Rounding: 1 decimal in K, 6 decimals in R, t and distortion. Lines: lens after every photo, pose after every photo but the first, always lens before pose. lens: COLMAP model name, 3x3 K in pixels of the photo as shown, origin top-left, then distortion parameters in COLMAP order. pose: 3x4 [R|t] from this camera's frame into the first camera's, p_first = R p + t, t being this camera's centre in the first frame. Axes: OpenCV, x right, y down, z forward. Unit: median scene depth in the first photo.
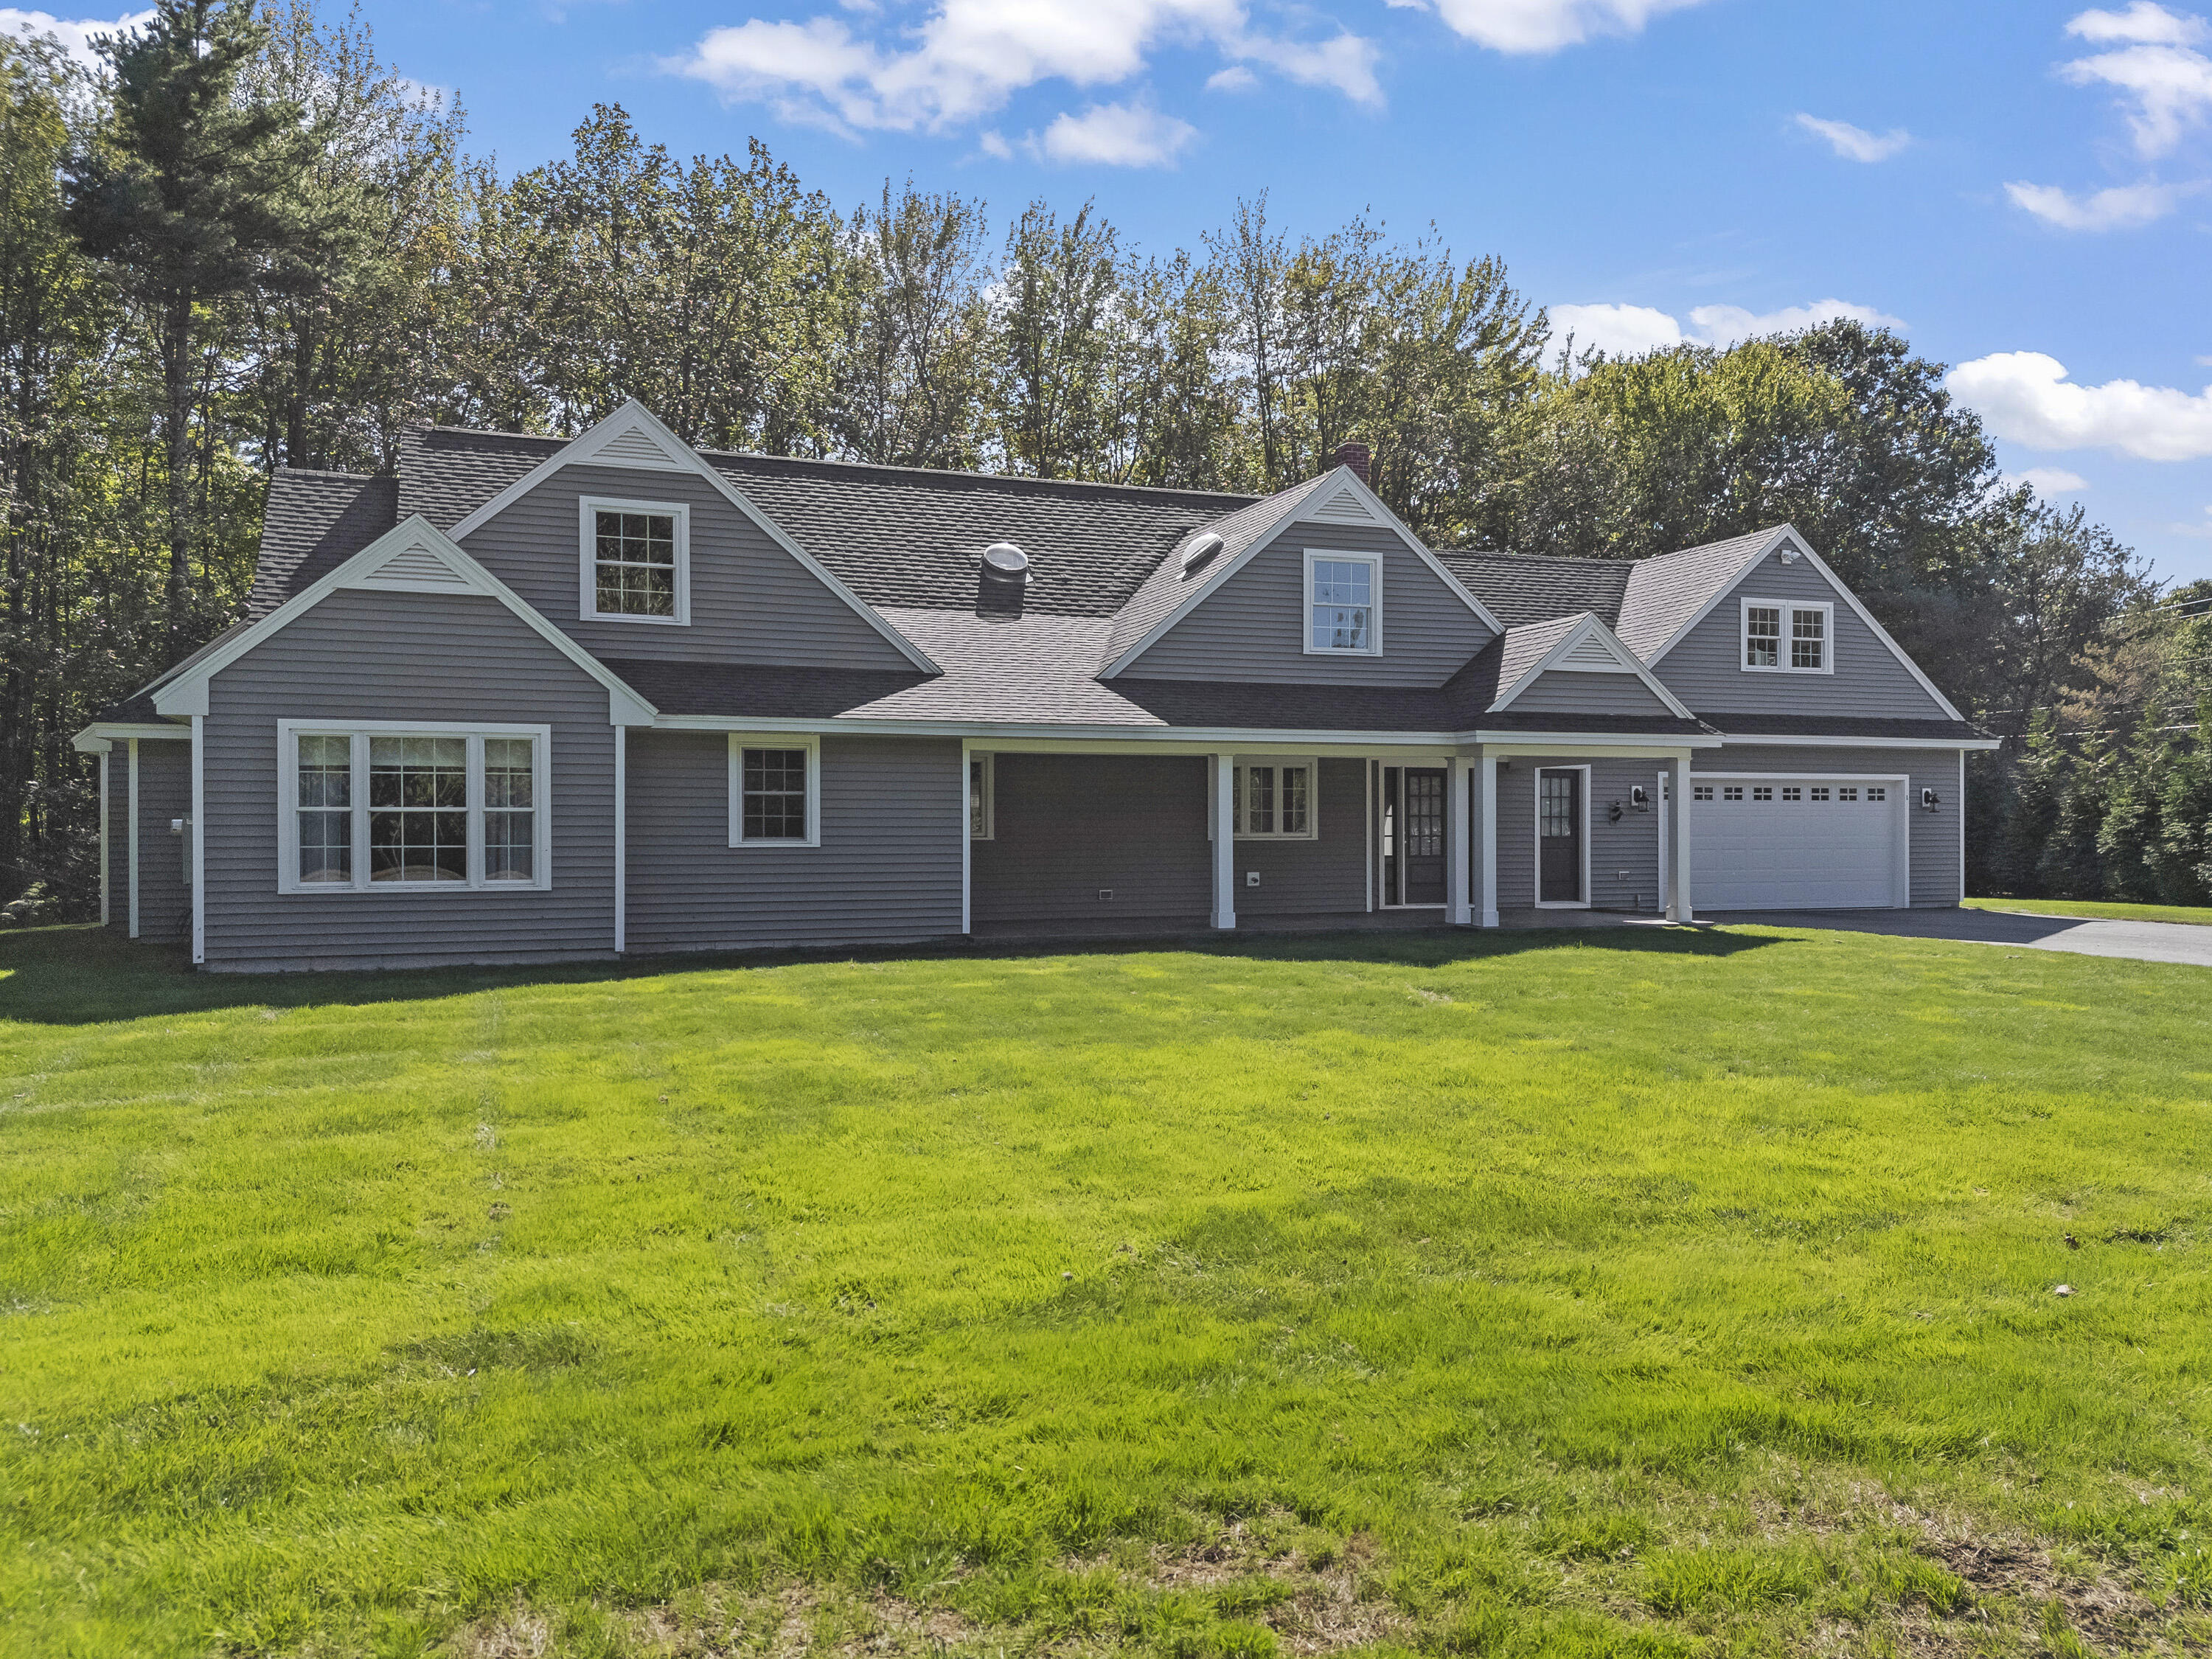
lens RADIAL K [[1629.9, 0, 1106.0], [0, 1629.9, 829.5], [0, 0, 1]] dist [0.081951, -0.075554]
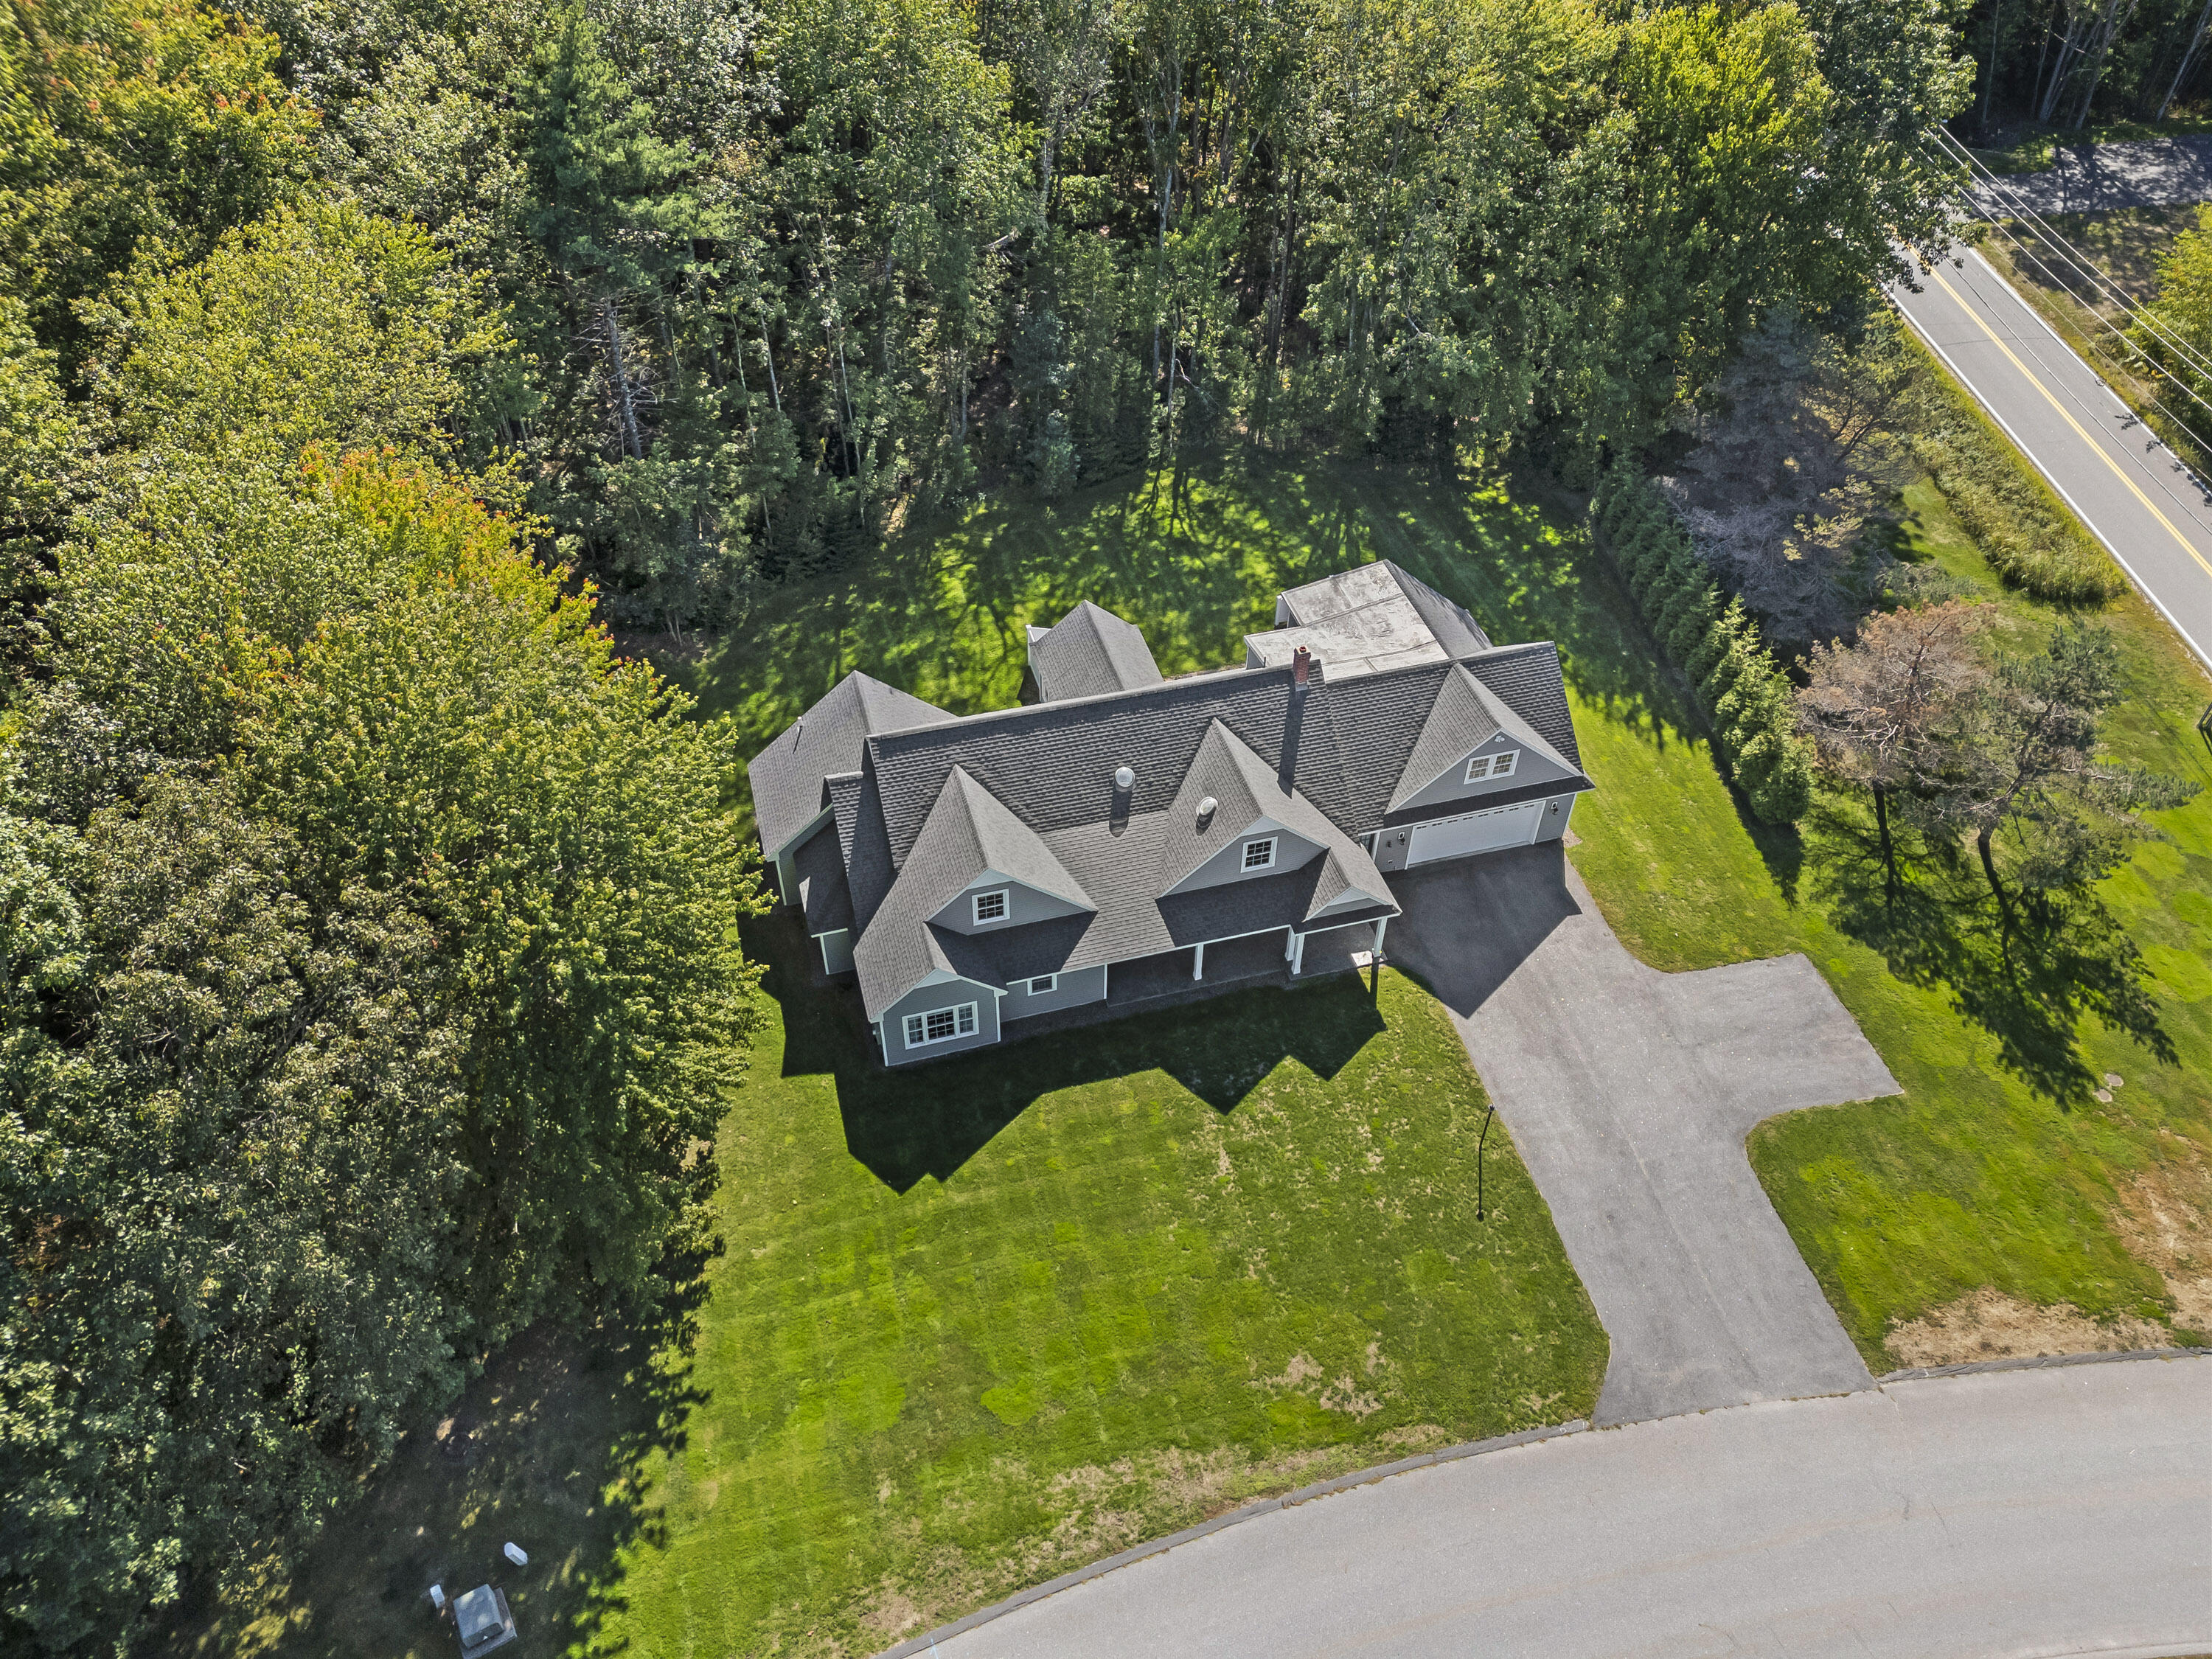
lens RADIAL K [[1575.7, 0, 1090.6], [0, 1575.7, 814.9], [0, 0, 1]] dist [0.059357, -0.059118]
pose [[0.996007, 0.068802, -0.056884, 0.018698], [-0.009598, 0.716032, 0.698001, -1.647815], [0.088754, -0.694668, 0.713834, -0.602161]]
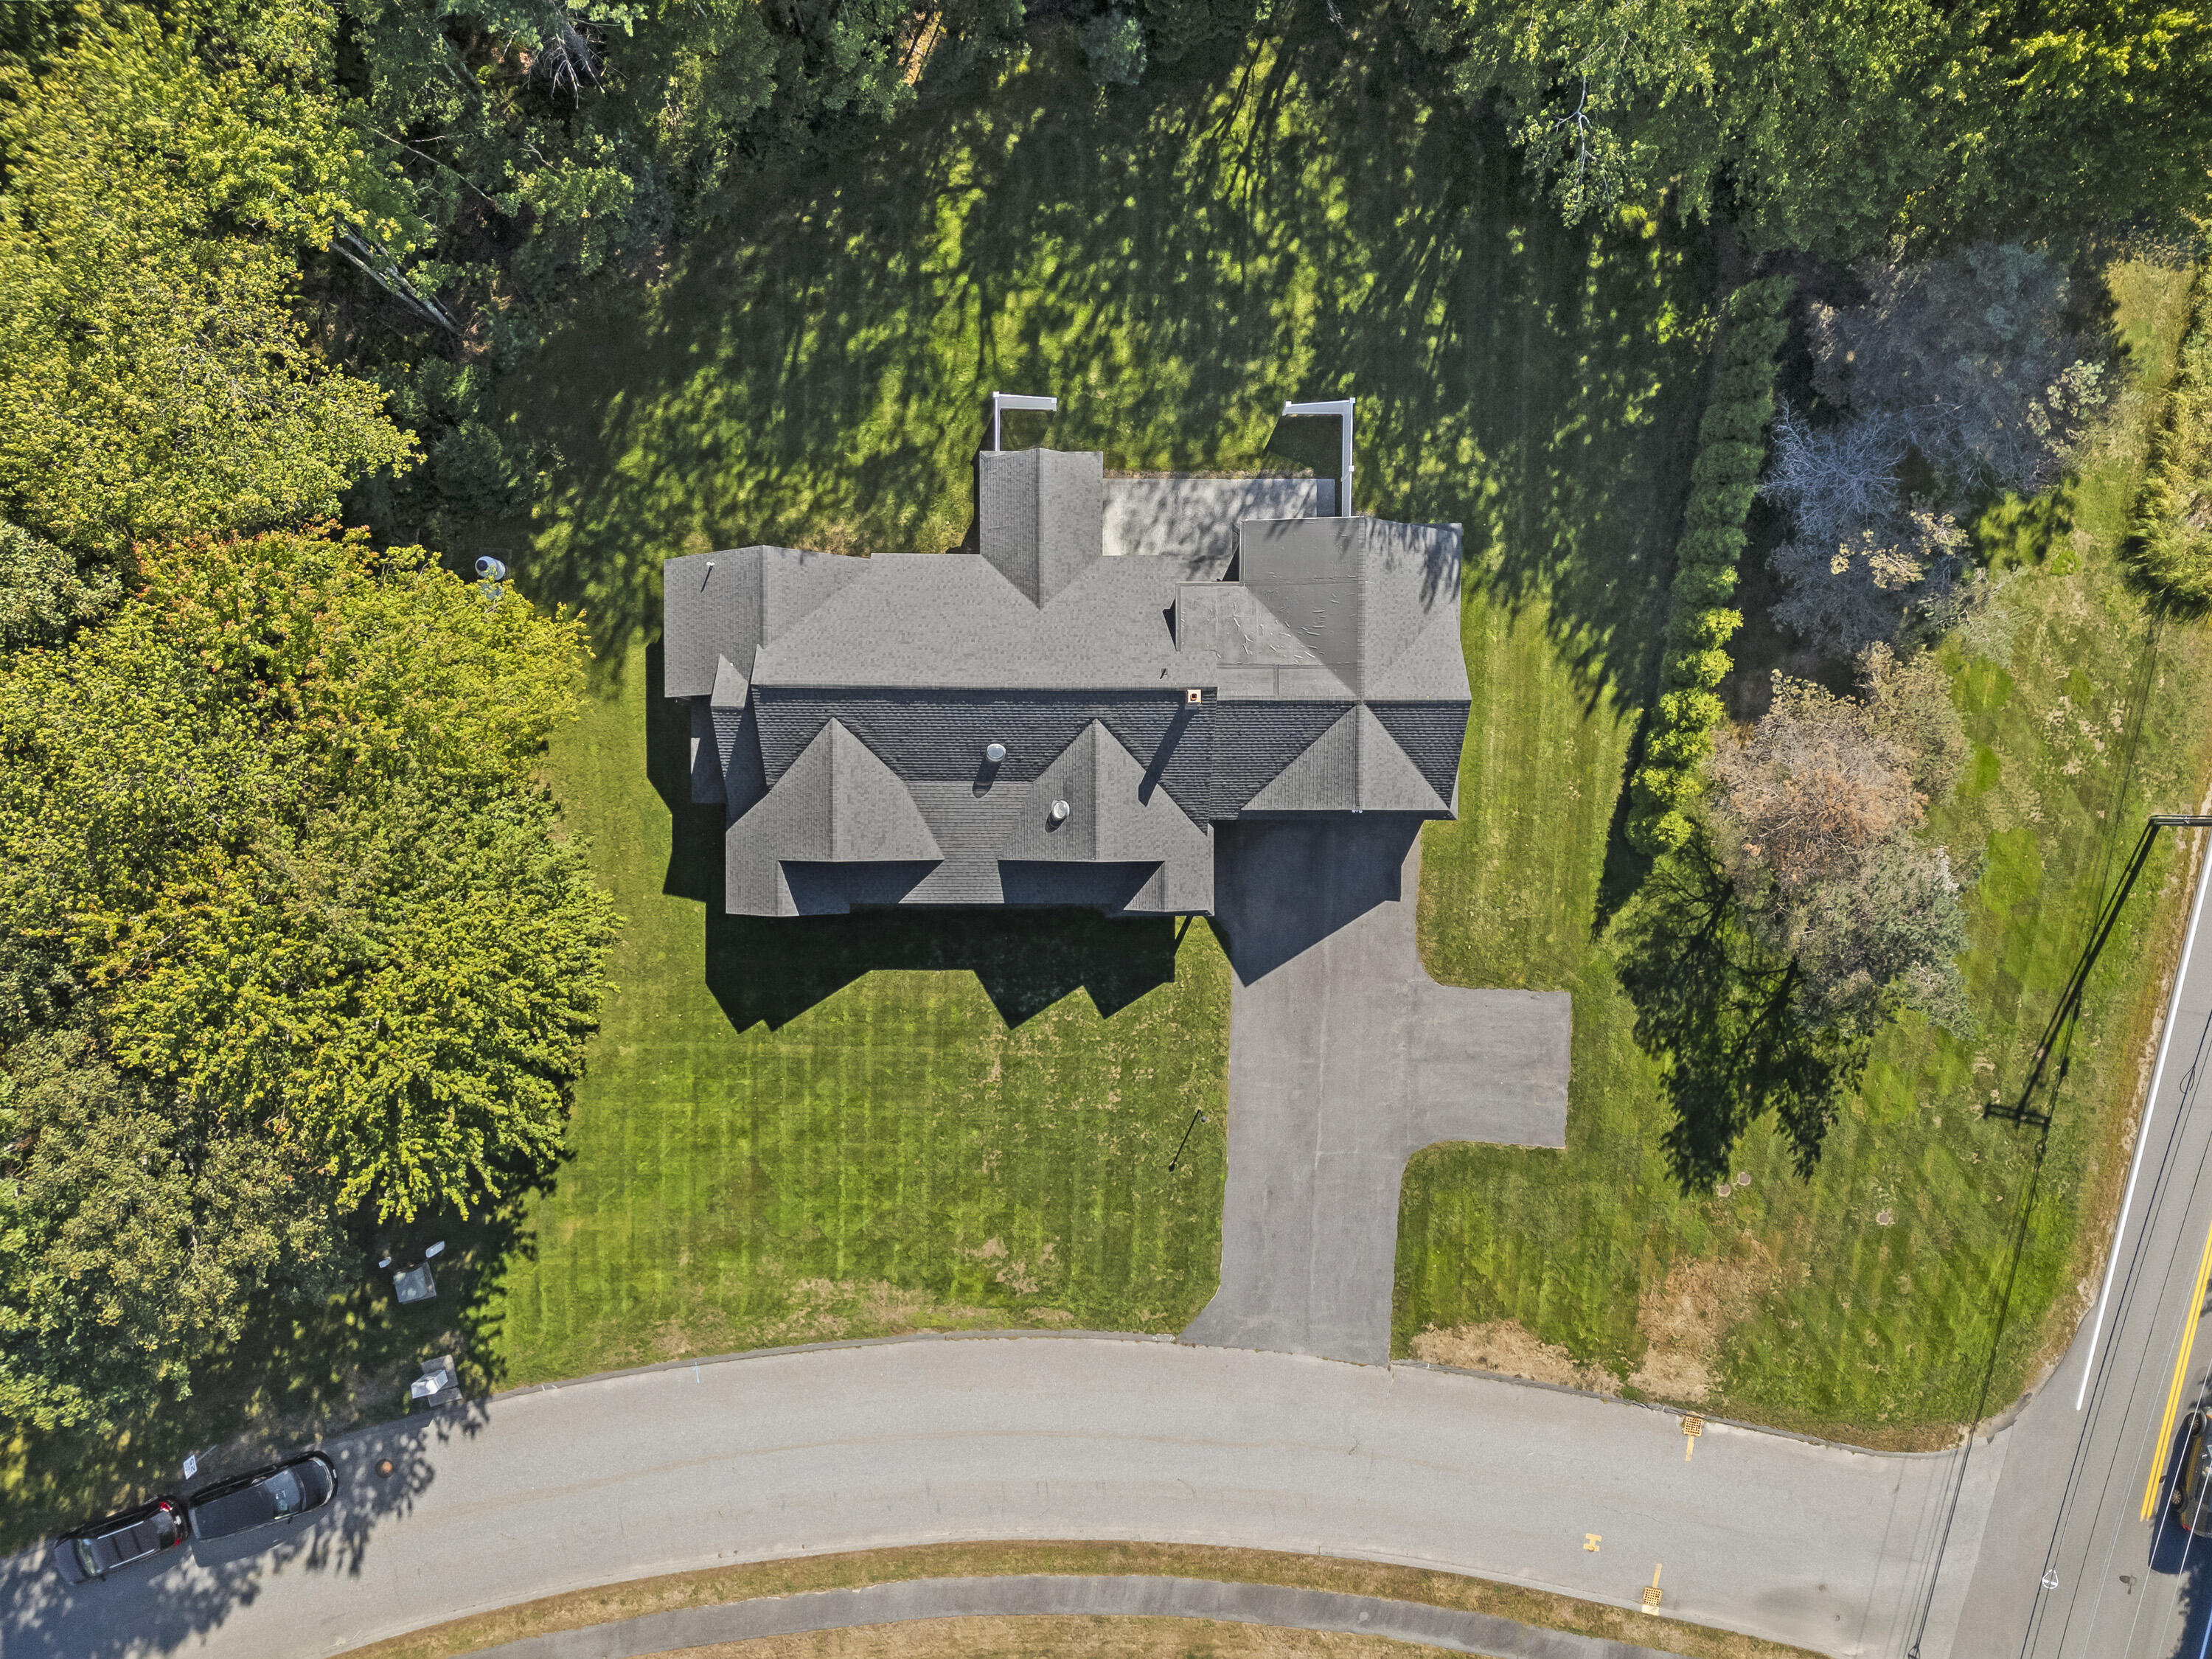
lens RADIAL K [[1575.7, 0, 1090.6], [0, 1575.7, 814.9], [0, 0, 1]] dist [0.059357, -0.059118]
pose [[0.936356, 0.350520, 0.019326, 0.054608], [-0.021711, 0.002876, 0.999760, -2.428034], [0.350380, -0.936551, 0.010303, 0.937871]]
